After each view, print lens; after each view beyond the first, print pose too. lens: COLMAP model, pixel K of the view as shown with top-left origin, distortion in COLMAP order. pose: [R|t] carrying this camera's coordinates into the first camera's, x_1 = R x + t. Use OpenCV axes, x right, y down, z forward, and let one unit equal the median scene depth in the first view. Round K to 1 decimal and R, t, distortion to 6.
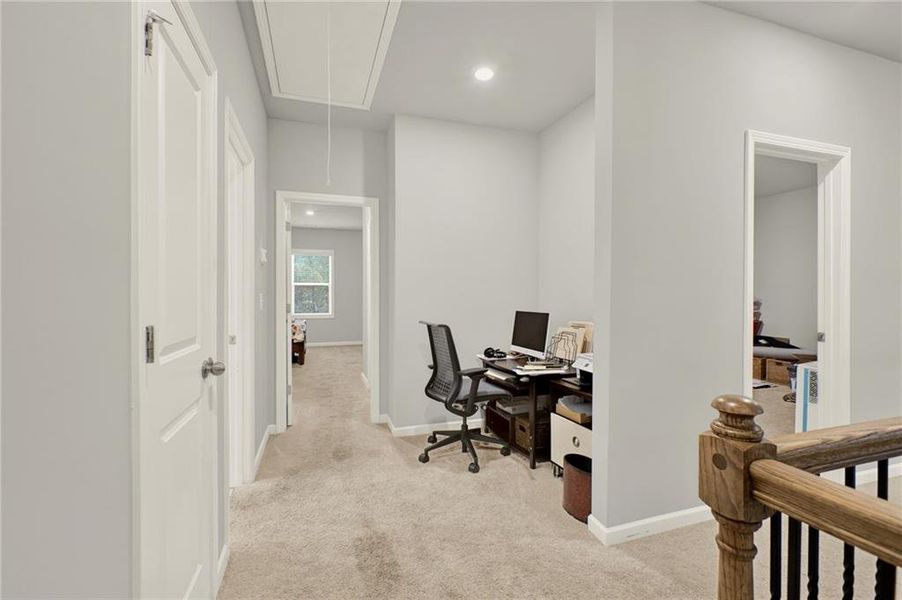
lens RADIAL K [[400.3, 0, 449.7], [0, 400.3, 297.8], [0, 0, 1]] dist [-0.000214, 0.000010]
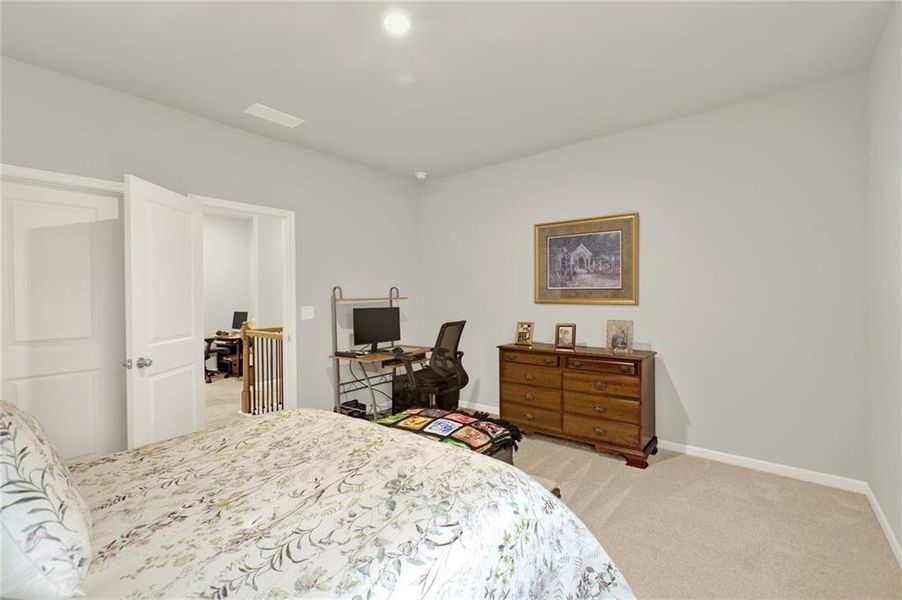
lens RADIAL K [[400.3, 0, 451.2], [0, 400.3, 301.2], [0, 0, 1]] dist [-0.000214, 0.000010]
pose [[0.840886, -0.009617, 0.541127, -0.004062], [0.011932, 0.999929, -0.000770, -0.004209], [-0.541081, 0.007104, 0.840940, -1.379240]]
